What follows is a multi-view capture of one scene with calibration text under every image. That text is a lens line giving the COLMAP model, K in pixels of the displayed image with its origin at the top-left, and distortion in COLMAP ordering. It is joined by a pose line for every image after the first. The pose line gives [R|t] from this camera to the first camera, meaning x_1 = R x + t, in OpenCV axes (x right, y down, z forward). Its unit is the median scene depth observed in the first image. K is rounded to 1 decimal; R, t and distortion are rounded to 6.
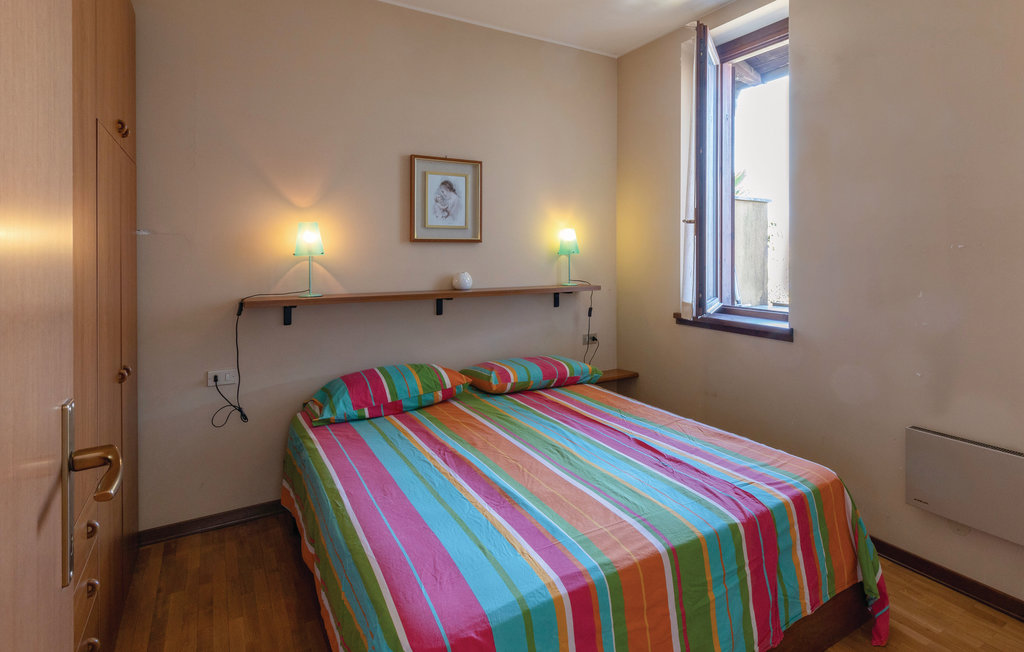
lens RADIAL K [[489.8, 0, 532.7], [0, 489.8, 316.7], [0, 0, 1]] dist [0.001501, 0.000356]
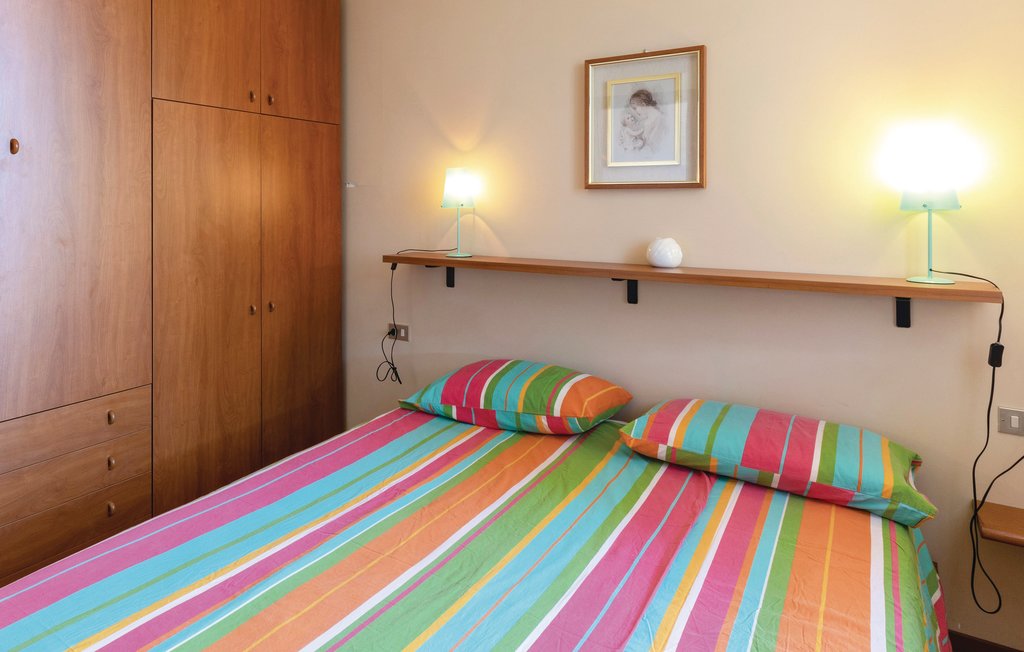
lens RADIAL K [[625.1, 0, 509.6], [0, 625.1, 261.3], [0, 0, 1]] dist [-0.004544, -0.000183]
pose [[0.473388, 0.086528, -0.876594, 0.465384], [-0.116761, 0.992546, 0.034919, -0.072019], [0.873081, 0.085822, 0.479962, 0.504229]]
